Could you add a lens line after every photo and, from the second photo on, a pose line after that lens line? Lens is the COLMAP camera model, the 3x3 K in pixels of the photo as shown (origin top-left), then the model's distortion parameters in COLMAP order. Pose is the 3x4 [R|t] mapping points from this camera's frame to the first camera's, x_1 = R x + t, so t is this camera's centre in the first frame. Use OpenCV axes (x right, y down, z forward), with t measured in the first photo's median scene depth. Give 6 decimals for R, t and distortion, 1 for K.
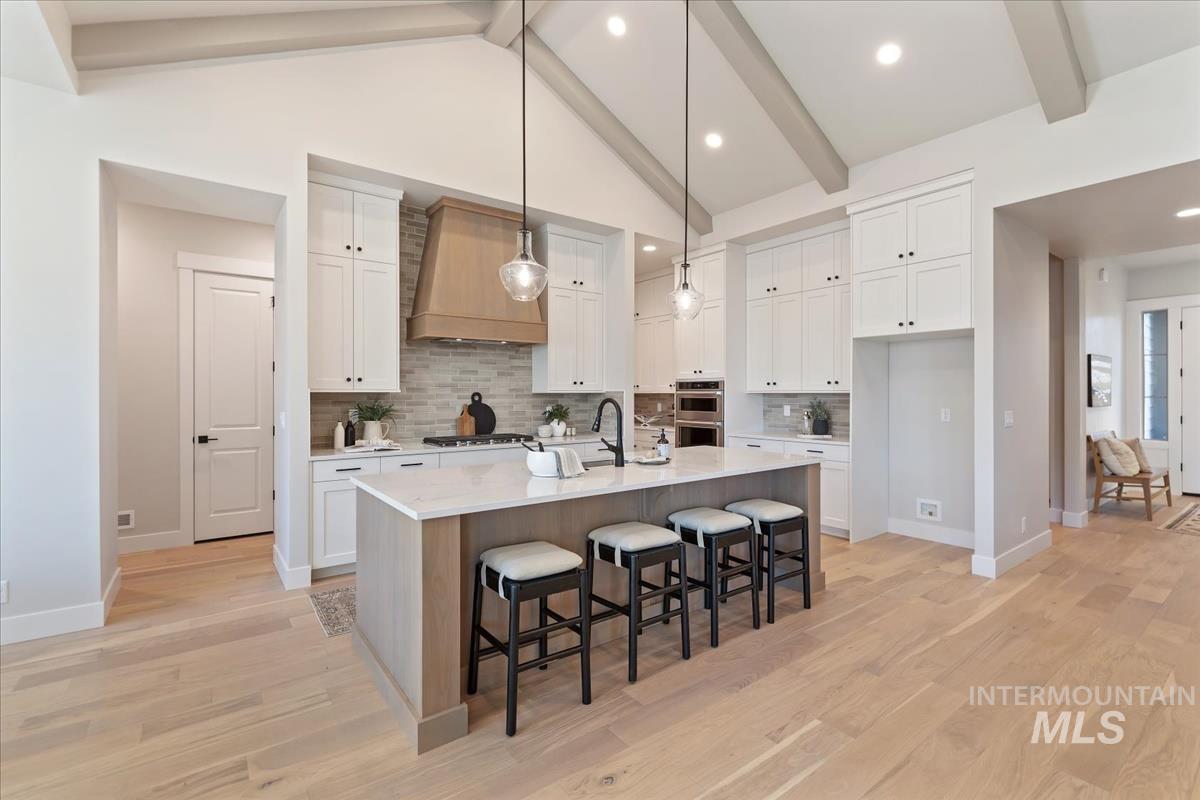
lens RADIAL K [[543.5, 0, 588.1], [0, 543.5, 394.1], [0, 0, 1]] dist [-0.002840, 0.003109]
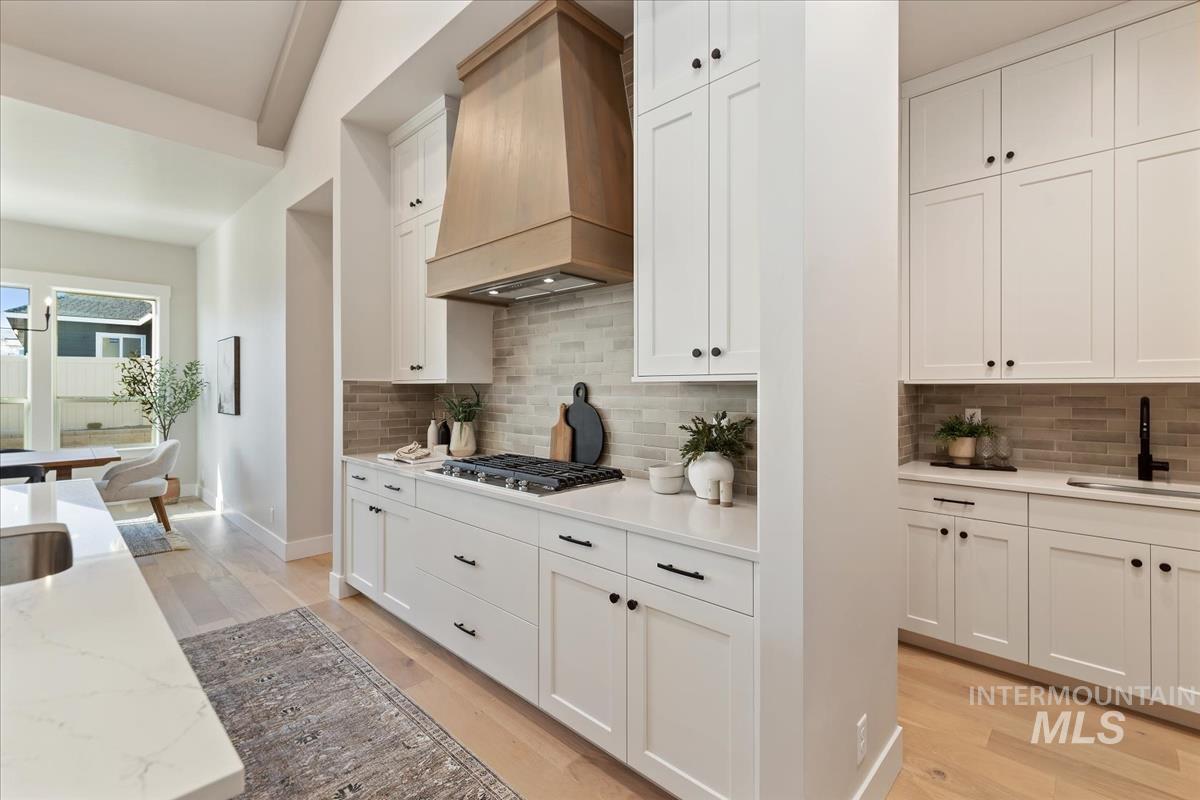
lens RADIAL K [[543.5, 0, 606.2], [0, 543.5, 385.1], [0, 0, 1]] dist [-0.002840, 0.003109]
pose [[0.171259, -0.002063, -0.985224, 0.324505], [0.001287, 0.999997, -0.001870, 0.000212], [0.985225, -0.000947, 0.171262, 0.926333]]
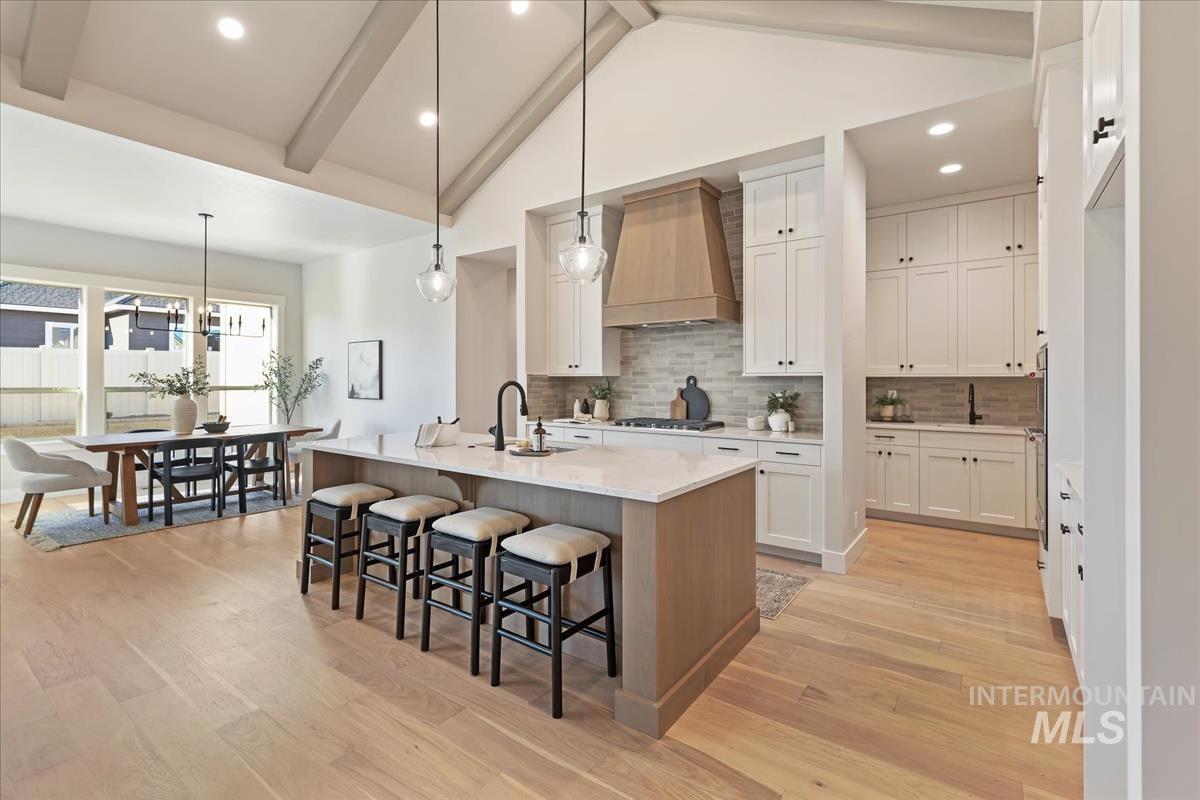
lens RADIAL K [[543.5, 0, 603.5], [0, 543.5, 375.4], [0, 0, 1]] dist [-0.002840, 0.003109]
pose [[0.292476, -0.003852, -0.956265, 0.667261], [-0.000186, 0.999992, -0.004085, -0.000156], [0.956273, 0.001372, 0.292473, 0.564222]]
